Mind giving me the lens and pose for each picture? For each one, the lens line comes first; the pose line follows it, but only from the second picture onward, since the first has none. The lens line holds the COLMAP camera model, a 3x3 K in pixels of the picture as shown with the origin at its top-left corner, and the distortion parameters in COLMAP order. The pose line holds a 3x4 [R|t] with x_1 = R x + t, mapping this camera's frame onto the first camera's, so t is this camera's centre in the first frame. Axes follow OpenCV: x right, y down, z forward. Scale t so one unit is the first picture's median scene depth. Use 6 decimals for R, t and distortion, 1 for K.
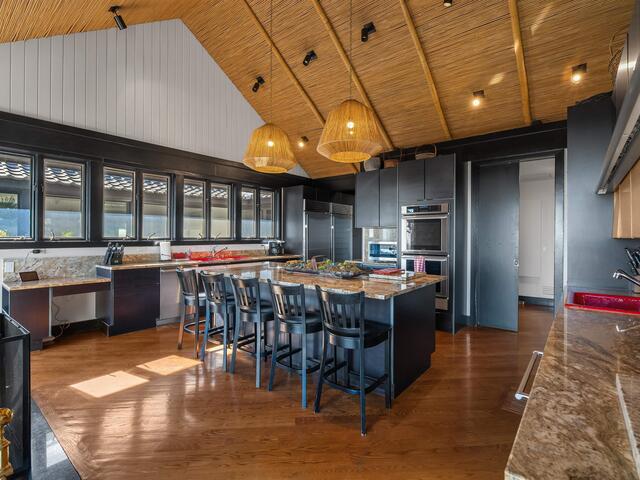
lens RADIAL K [[314.4, 0, 314.2], [0, 314.4, 236.8], [0, 0, 1]] dist [-0.006765, -0.000707]
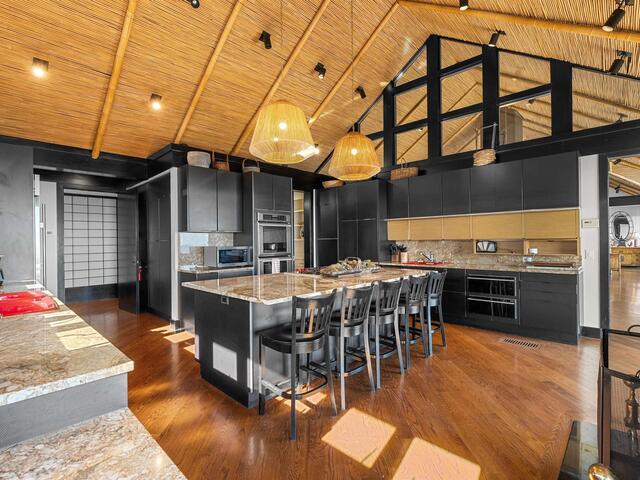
lens RADIAL K [[314.4, 0, 316.8], [0, 314.4, 241.5], [0, 0, 1]] dist [-0.006765, -0.000707]
pose [[0.057117, -0.006126, 0.998349, -0.636366], [0.003163, 0.999977, 0.005955, -0.004702], [-0.998362, 0.002818, 0.057136, 0.589724]]
